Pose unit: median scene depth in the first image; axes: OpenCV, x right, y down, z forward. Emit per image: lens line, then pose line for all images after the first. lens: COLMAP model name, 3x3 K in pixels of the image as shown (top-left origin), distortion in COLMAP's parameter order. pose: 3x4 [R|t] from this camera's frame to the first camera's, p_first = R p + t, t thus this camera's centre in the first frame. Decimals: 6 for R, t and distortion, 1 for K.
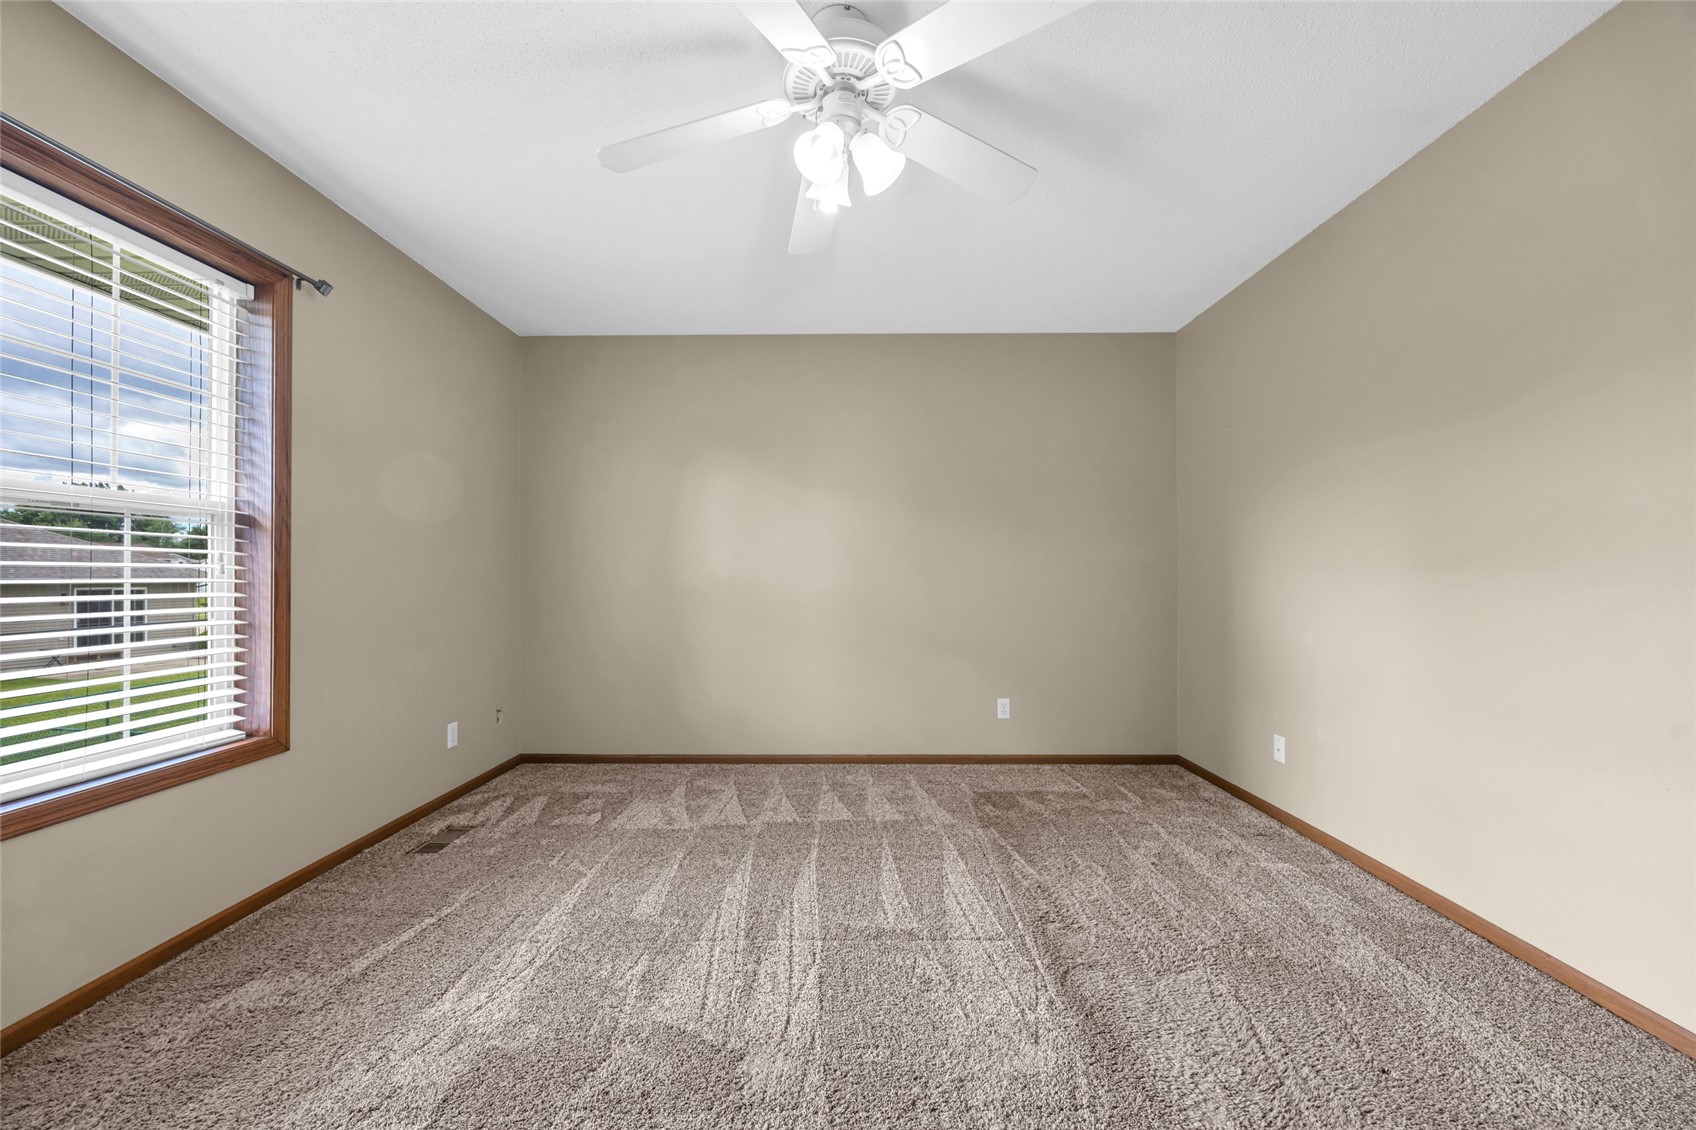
lens RADIAL K [[646.4, 0, 847.9], [0, 646.4, 565.2], [0, 0, 1]] dist [-0.000221, -0.000294]
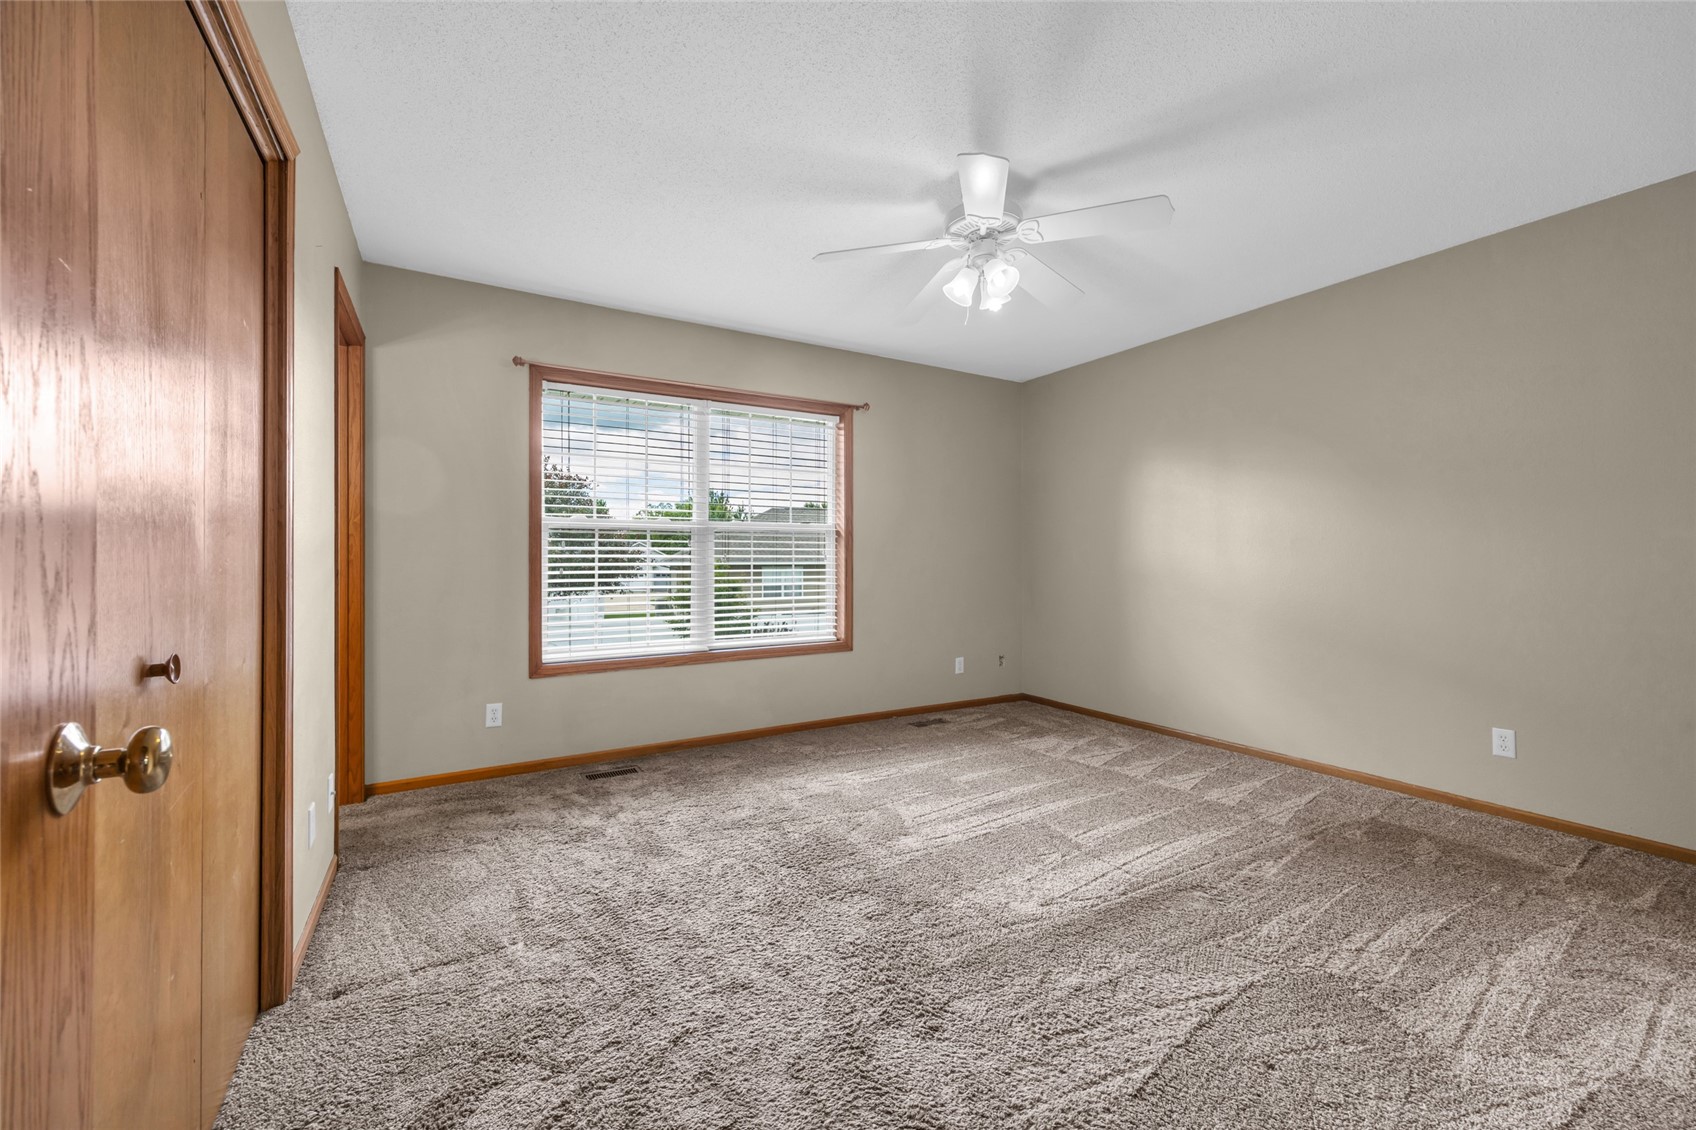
lens RADIAL K [[646.4, 0, 842.7], [0, 646.4, 549.9], [0, 0, 1]] dist [-0.000221, -0.000294]
pose [[0.520785, -0.012842, -0.853591, 0.792765], [0.013242, 0.999888, -0.006964, -0.003648], [0.853585, -0.007676, 0.520897, -0.037681]]
